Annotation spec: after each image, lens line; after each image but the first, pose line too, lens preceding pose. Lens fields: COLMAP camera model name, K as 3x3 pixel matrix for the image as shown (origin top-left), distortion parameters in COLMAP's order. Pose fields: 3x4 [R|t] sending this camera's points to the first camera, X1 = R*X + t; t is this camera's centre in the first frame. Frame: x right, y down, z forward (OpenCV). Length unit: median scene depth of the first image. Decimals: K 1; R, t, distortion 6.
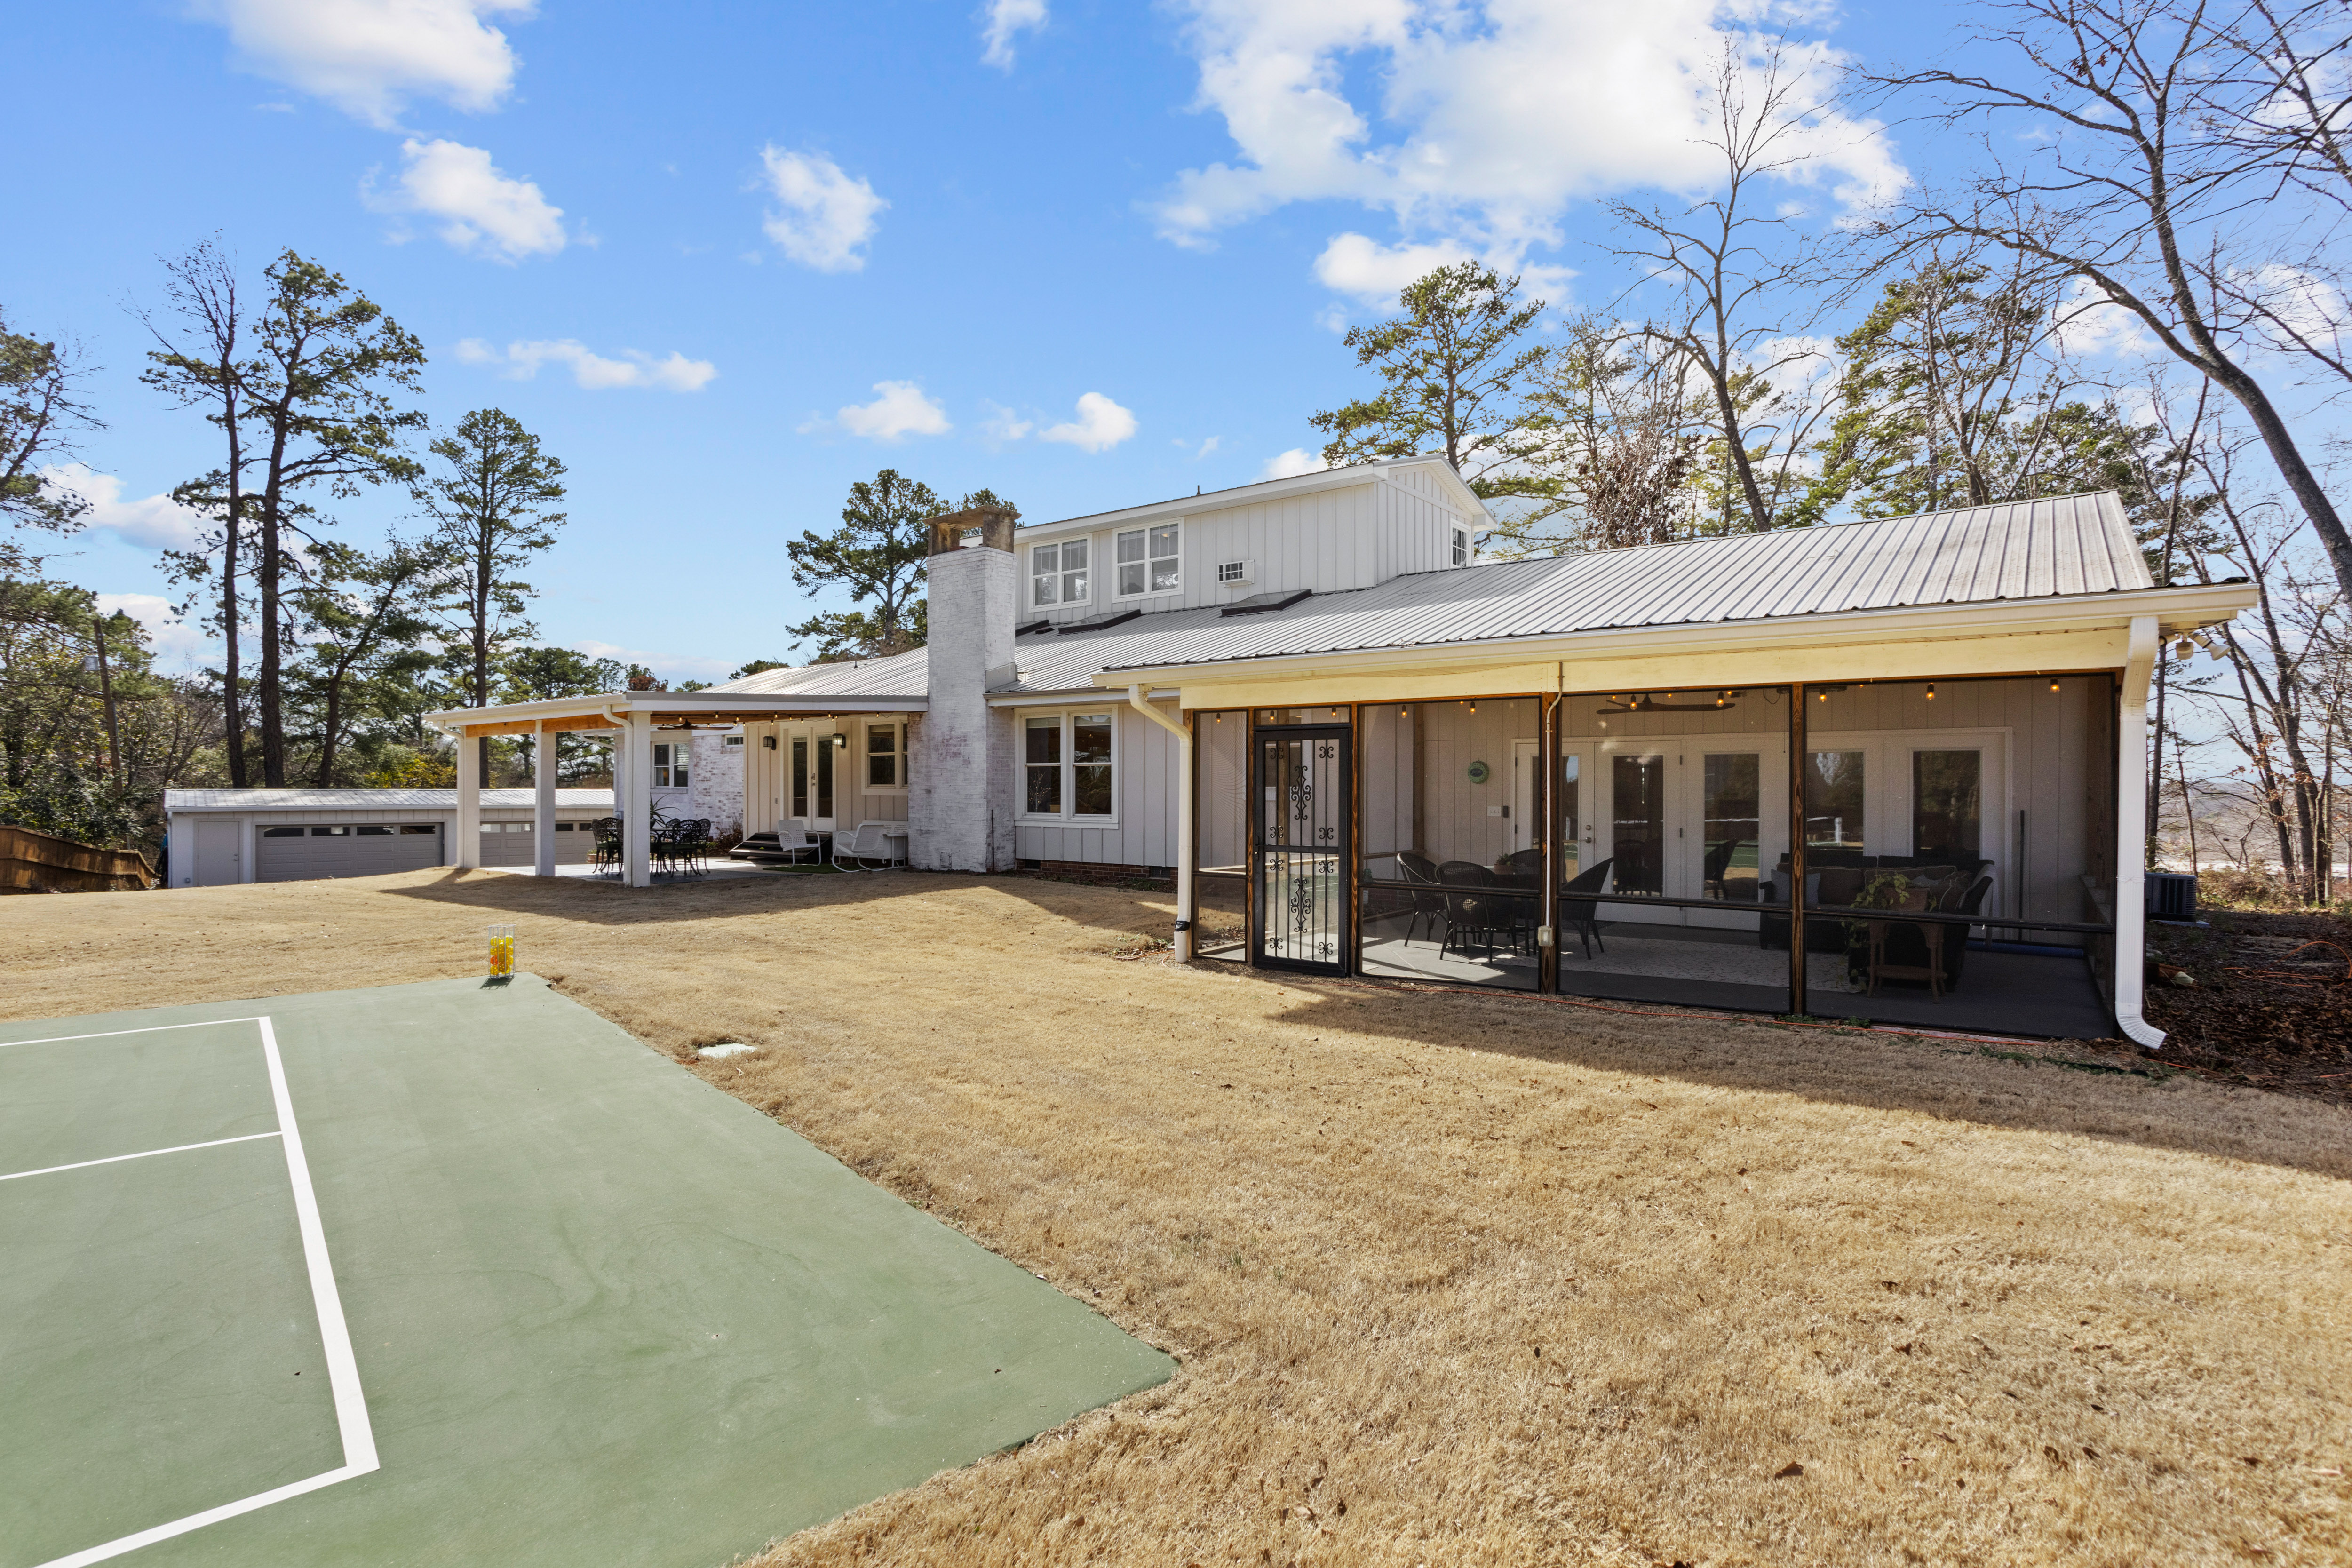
lens RADIAL K [[1156.4, 0, 1122.6], [0, 1156.4, 787.3], [0, 0, 1]] dist [-0.013626, 0.016967]
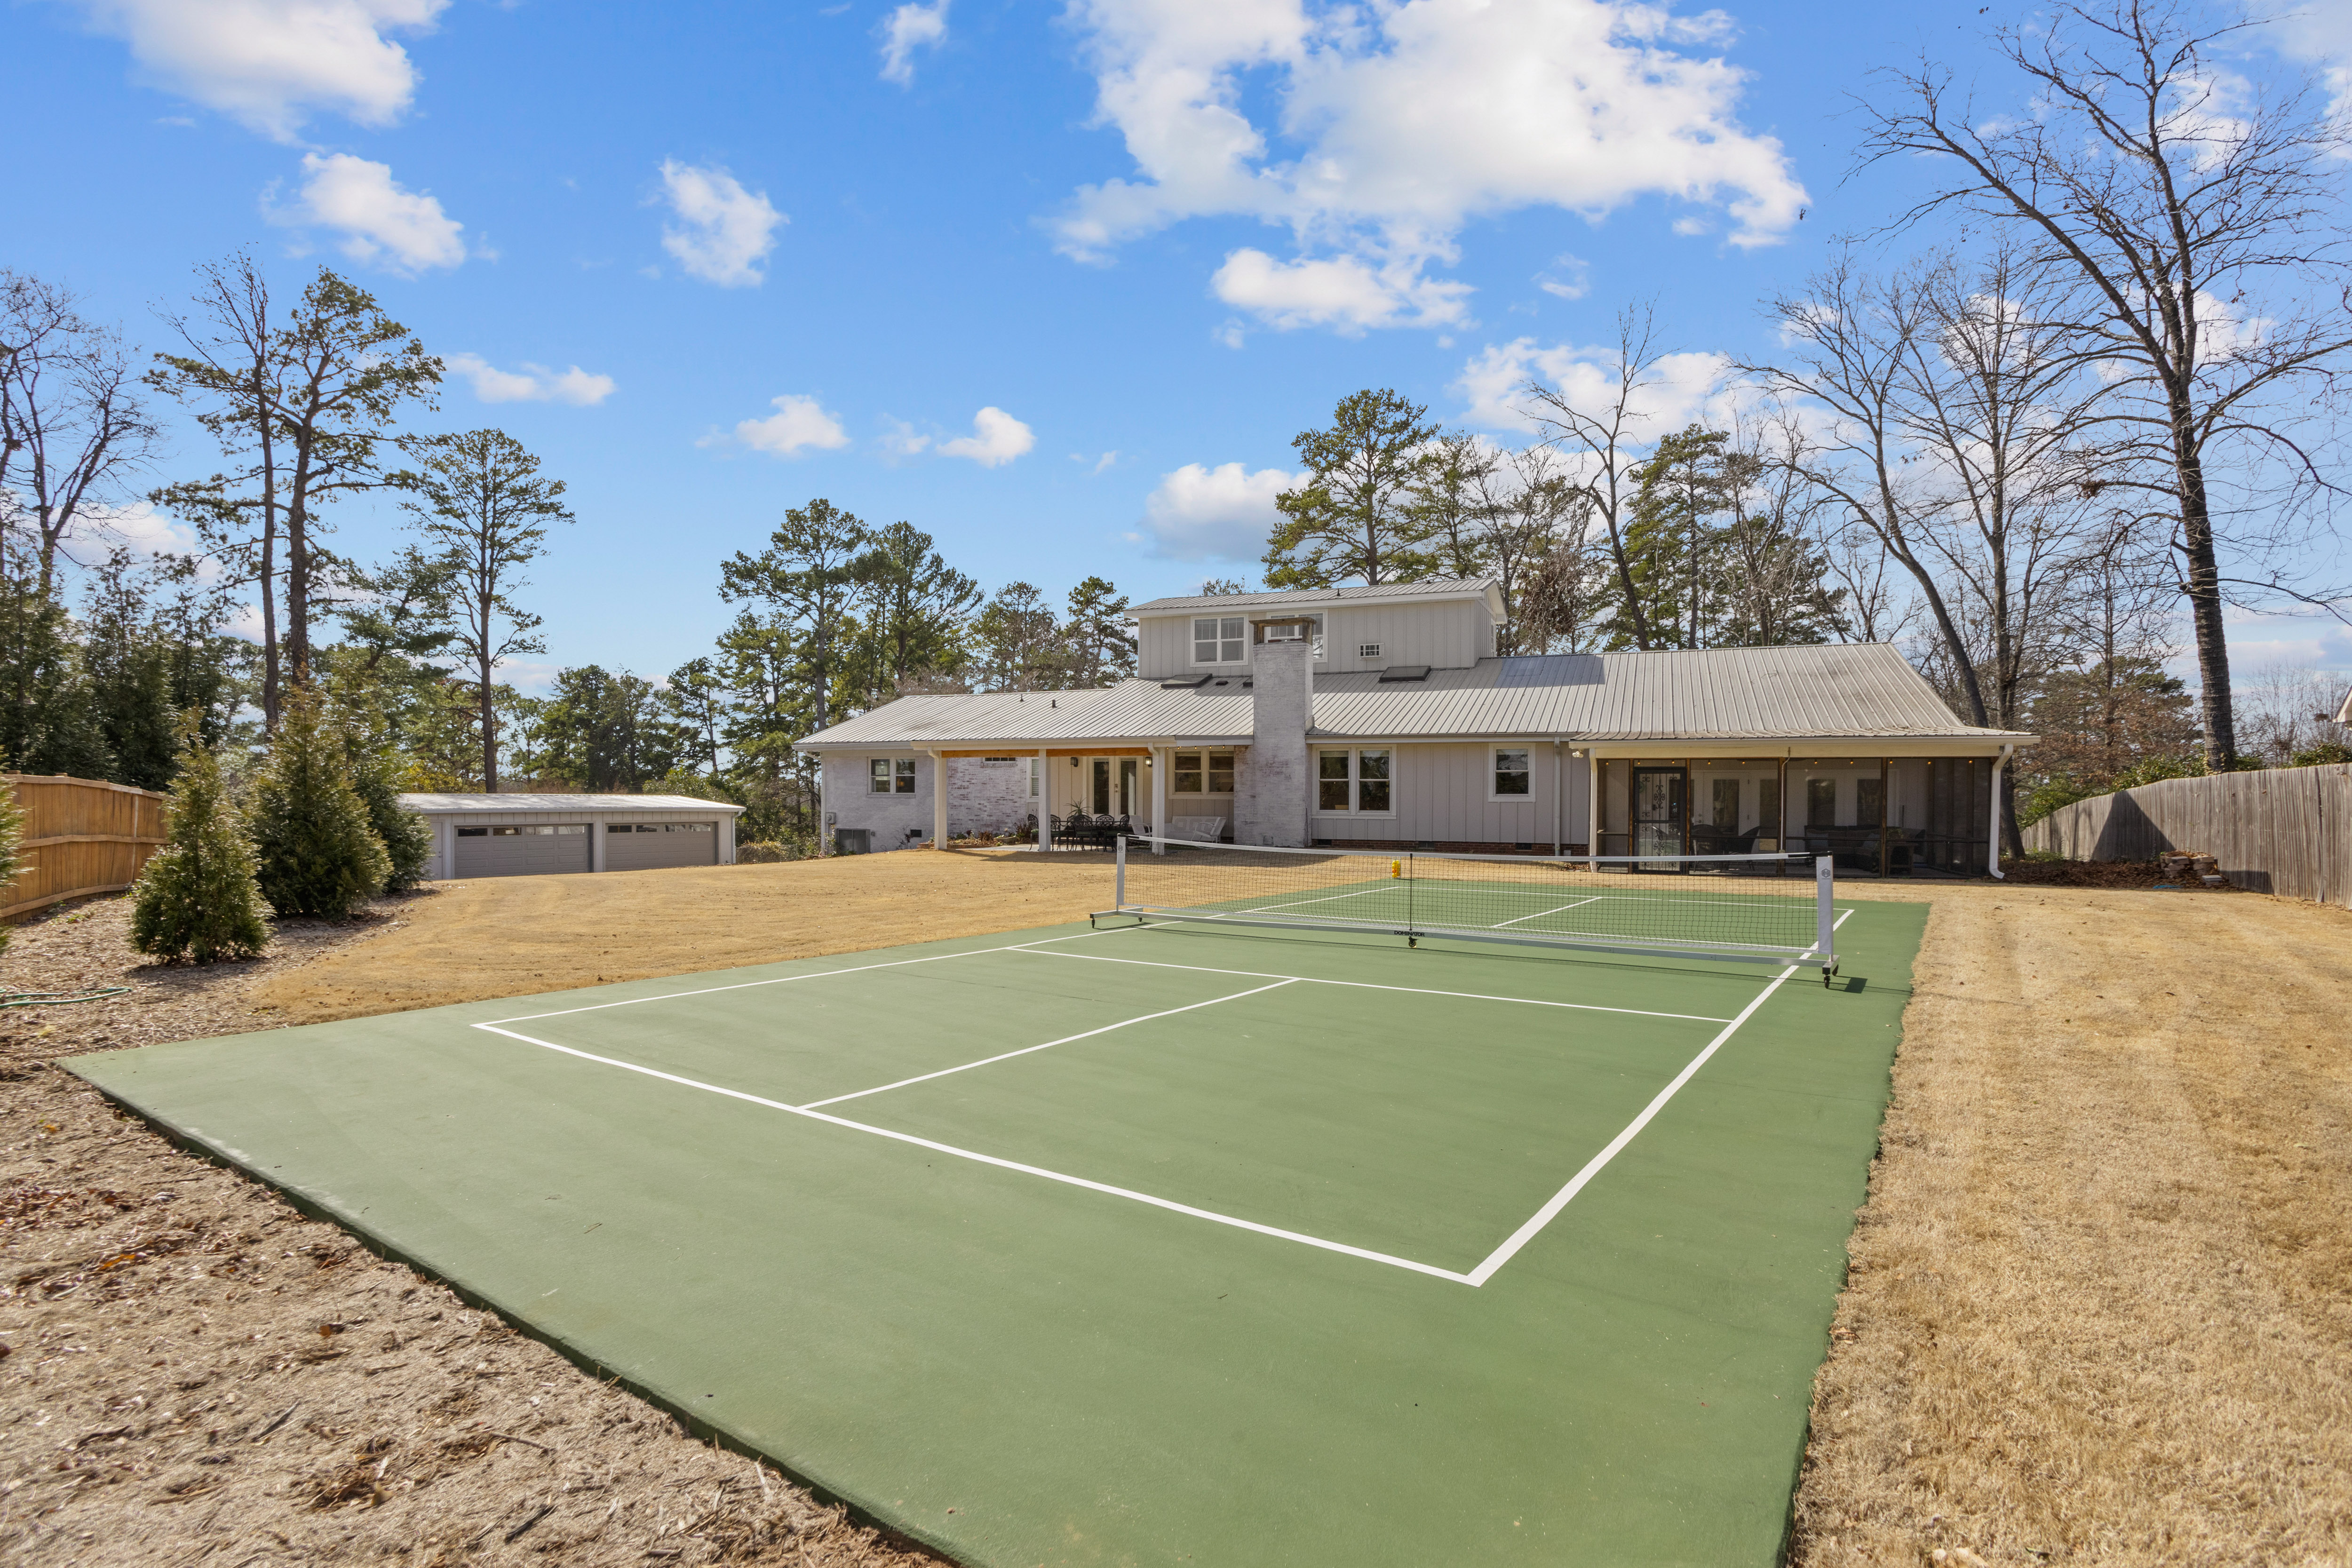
lens RADIAL K [[1117.6, 0, 1175.0], [0, 1117.6, 829.4], [0, 0, 1]] dist [-0.001892, 0.000048]
pose [[0.967645, -0.004082, 0.252283, -0.337145], [-0.003400, 0.999567, 0.029212, 0.002415], [-0.252293, -0.029125, 0.967212, -0.224463]]
